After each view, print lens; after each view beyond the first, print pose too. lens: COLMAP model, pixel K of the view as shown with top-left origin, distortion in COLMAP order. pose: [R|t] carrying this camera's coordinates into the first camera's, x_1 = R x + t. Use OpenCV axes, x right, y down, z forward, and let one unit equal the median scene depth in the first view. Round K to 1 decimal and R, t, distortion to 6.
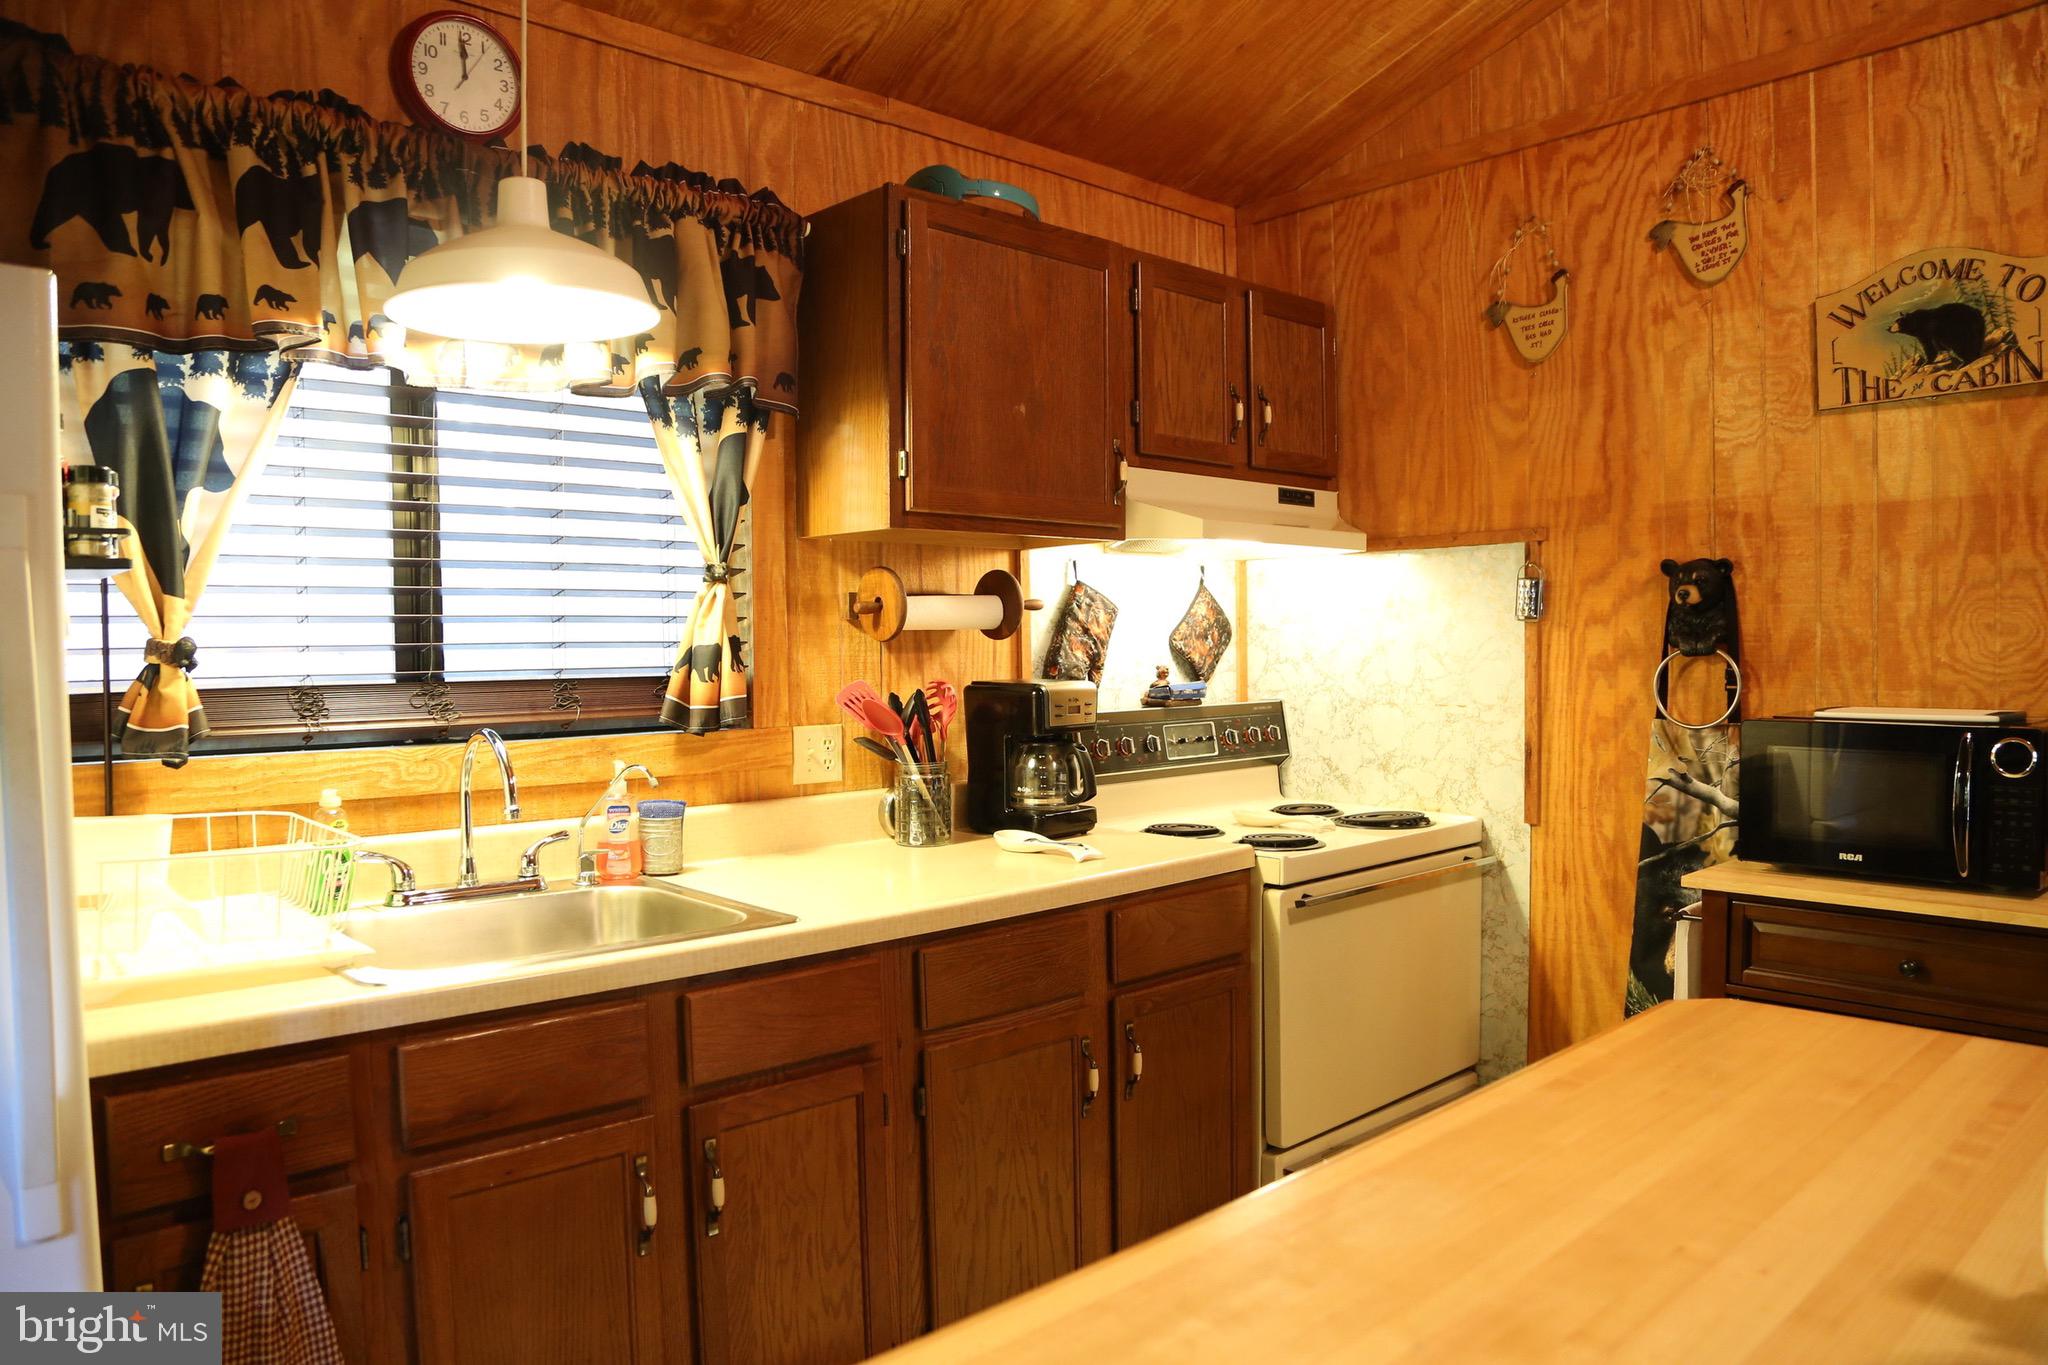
lens RADIAL K [[1396.7, 0, 1023.0], [0, 1396.7, 694.6], [0, 0, 1]] dist [-0.127489, 0.078150]
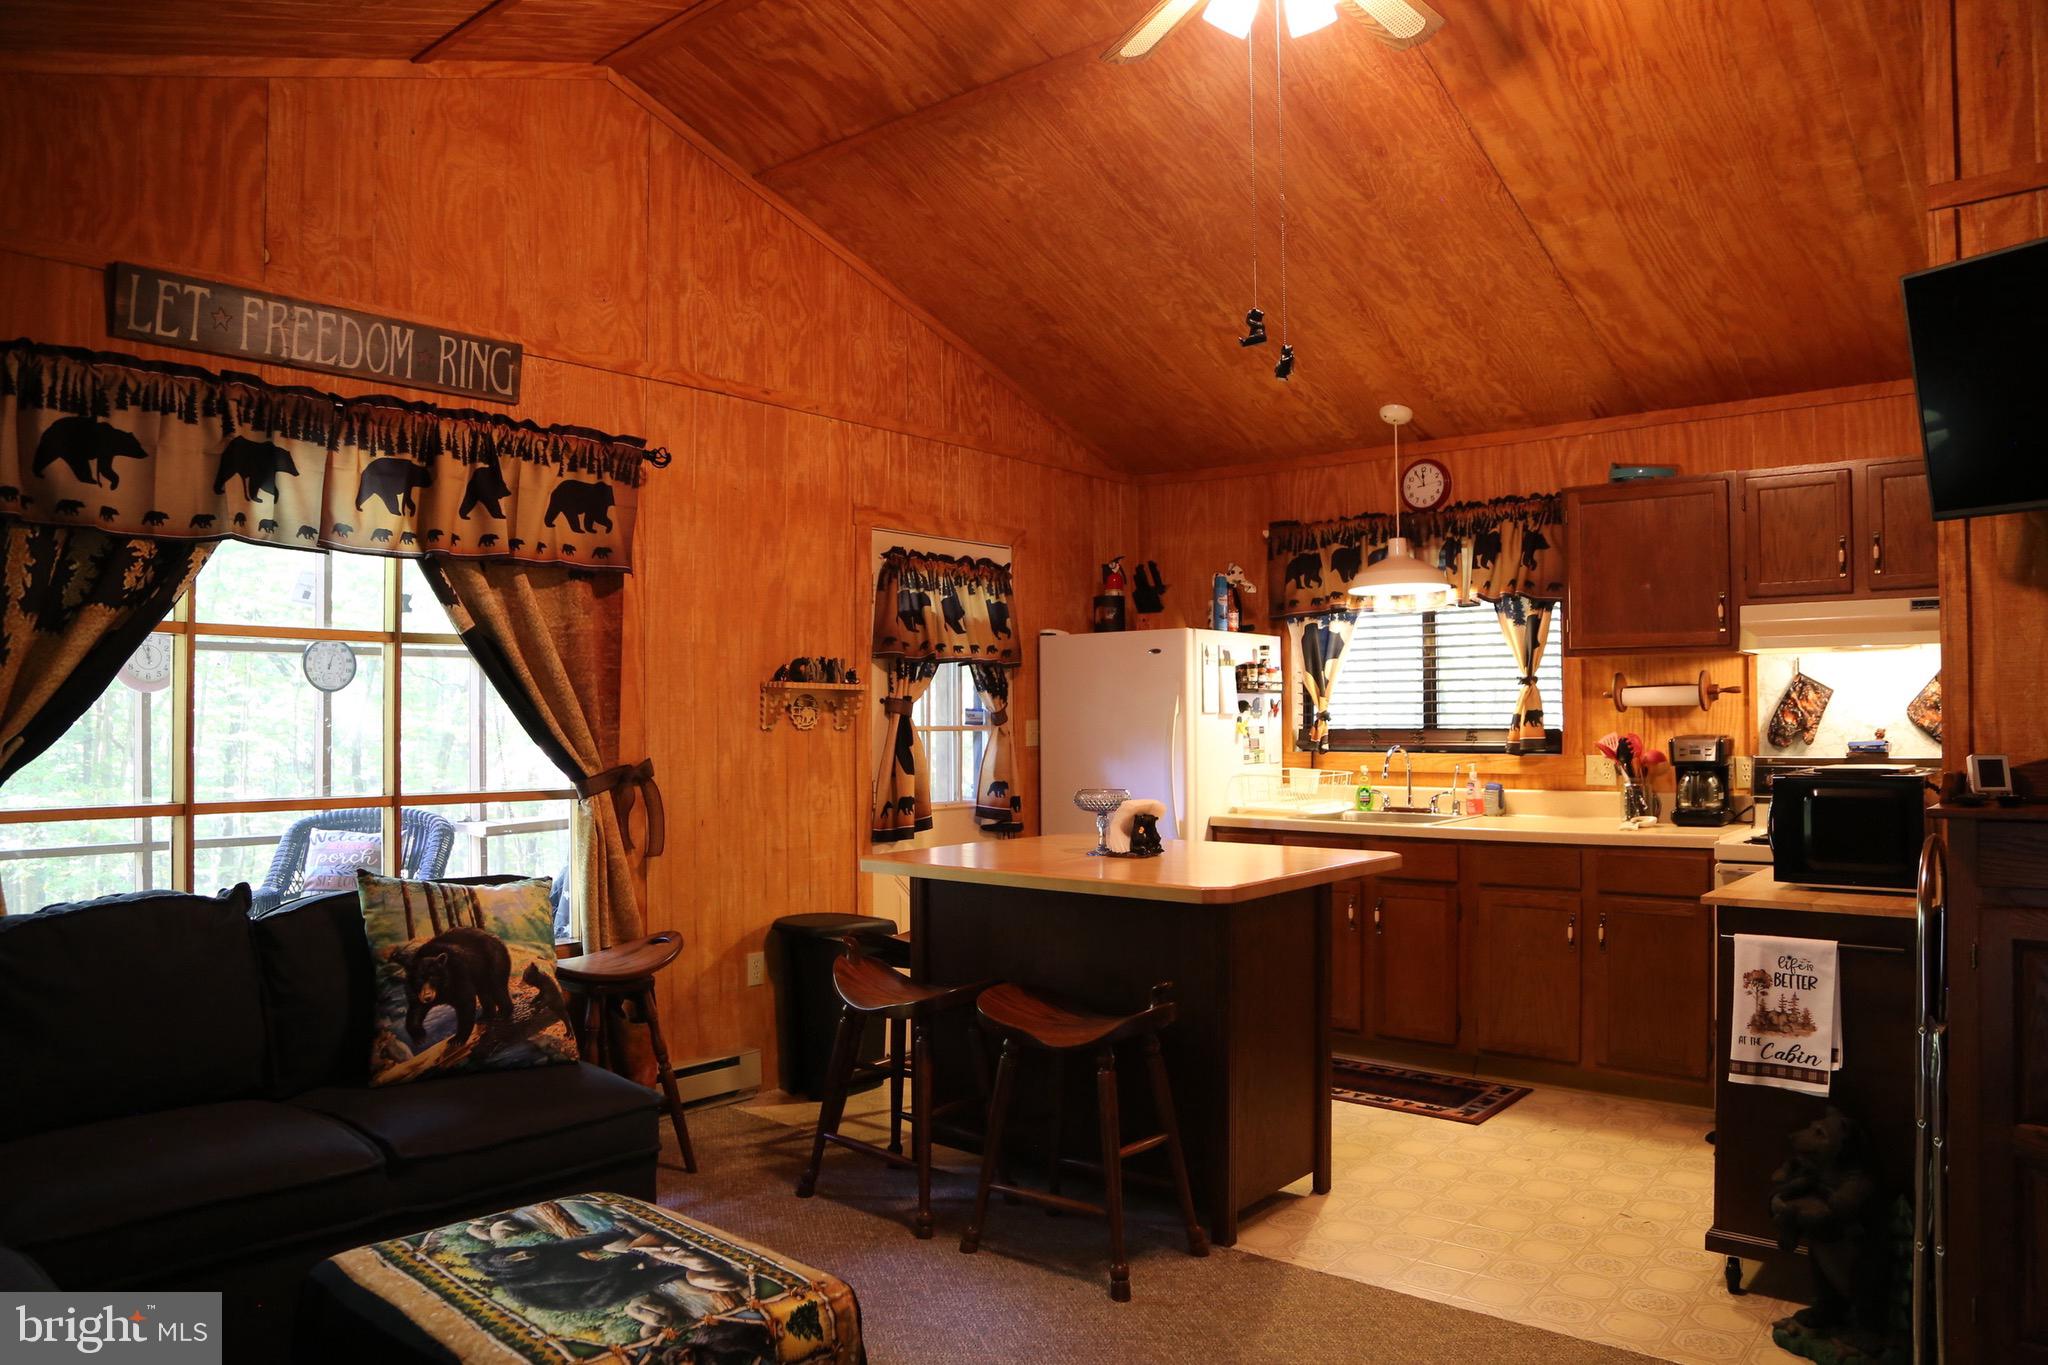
lens RADIAL K [[1396.7, 0, 1023.0], [0, 1396.7, 694.6], [0, 0, 1]] dist [-0.127489, 0.078150]
pose [[0.128871, -0.009205, -0.991619, 1.769739], [-0.034043, 0.999326, -0.013701, -0.009608], [0.991077, 0.035524, 0.128471, -0.045574]]
